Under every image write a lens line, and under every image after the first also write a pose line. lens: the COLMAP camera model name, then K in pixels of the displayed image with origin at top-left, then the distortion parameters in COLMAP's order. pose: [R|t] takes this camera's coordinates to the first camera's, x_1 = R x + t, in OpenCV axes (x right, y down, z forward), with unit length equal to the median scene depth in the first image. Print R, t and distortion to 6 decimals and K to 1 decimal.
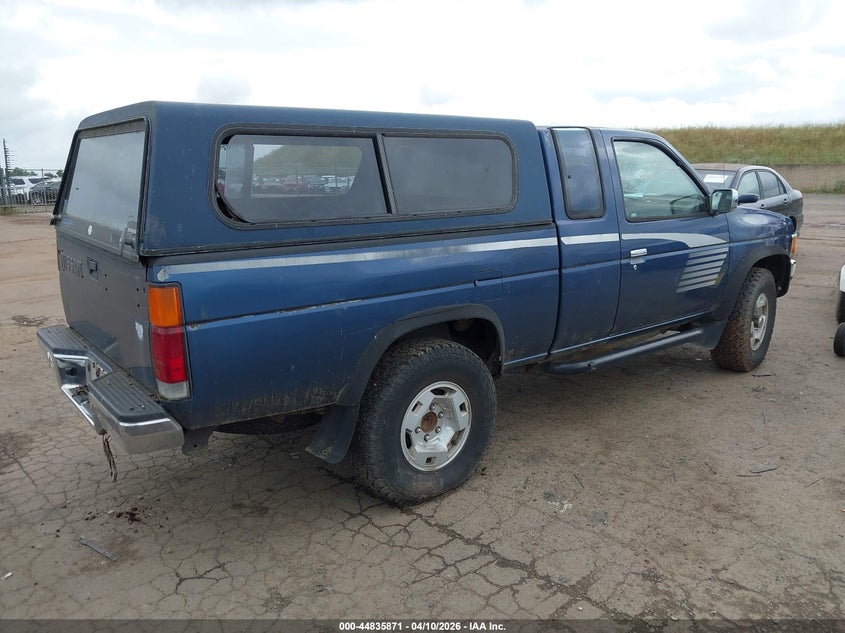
lens RADIAL K [[677.0, 0, 422.5], [0, 677.0, 316.5], [0, 0, 1]] dist [0.007277, -0.011127]
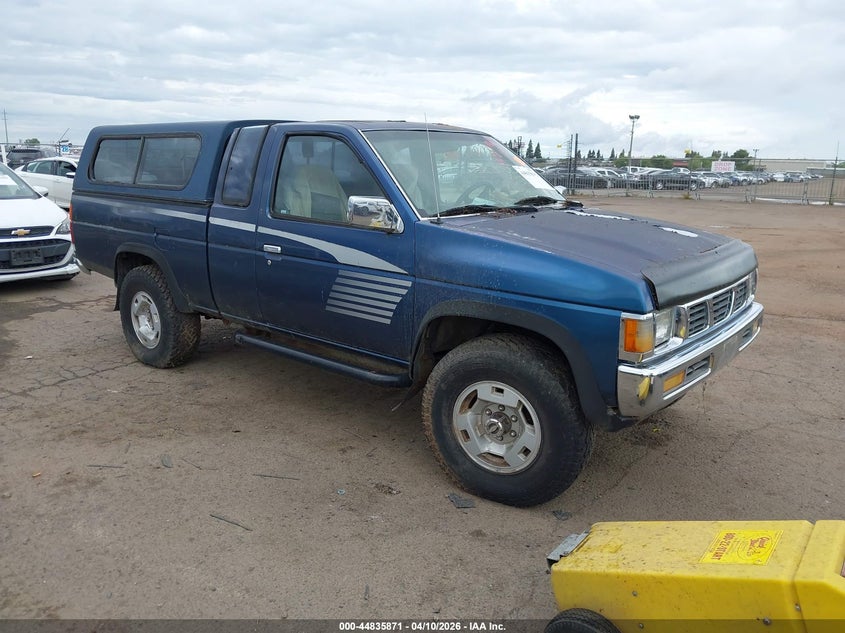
lens RADIAL K [[677.0, 0, 422.5], [0, 677.0, 316.5], [0, 0, 1]] dist [0.007277, -0.011127]
pose [[0.188379, 0.236481, -0.953200, 1.499229], [-0.232663, 0.953693, 0.190622, -0.270396], [0.954139, 0.185865, 0.234676, 1.120416]]
